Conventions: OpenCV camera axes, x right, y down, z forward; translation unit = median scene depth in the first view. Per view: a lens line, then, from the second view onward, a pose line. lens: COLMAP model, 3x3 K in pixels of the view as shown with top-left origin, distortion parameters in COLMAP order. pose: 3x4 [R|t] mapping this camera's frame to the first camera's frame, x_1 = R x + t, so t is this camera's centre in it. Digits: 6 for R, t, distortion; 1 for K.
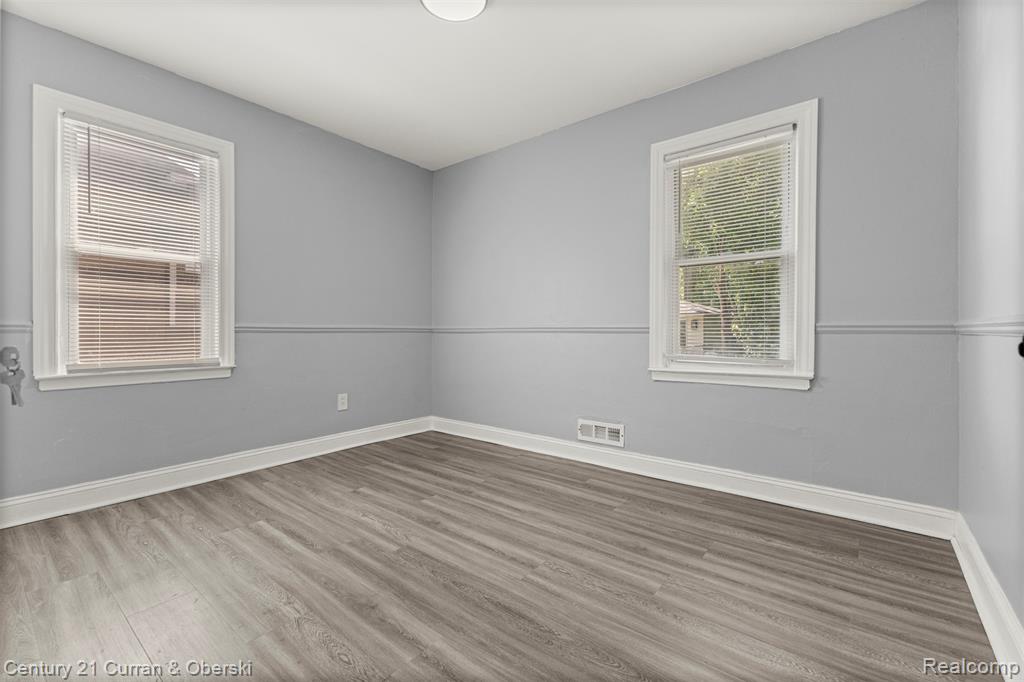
lens RADIAL K [[445.5, 0, 512.3], [0, 445.5, 335.9], [0, 0, 1]] dist [0.012603, 0.000145]
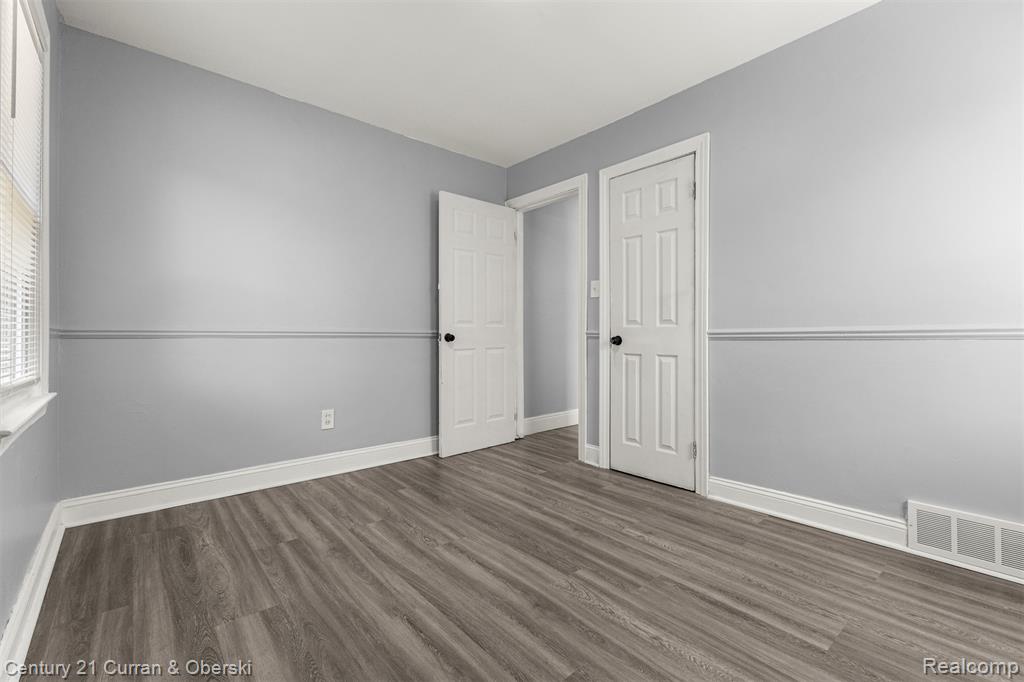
lens RADIAL K [[445.5, 0, 512.0], [0, 445.5, 335.9], [0, 0, 1]] dist [0.012603, 0.000145]
pose [[-0.982802, 0.000410, 0.184662, -0.294669], [0.002352, 0.999944, 0.010297, -0.018890], [-0.184648, 0.010555, -0.982748, 1.921278]]
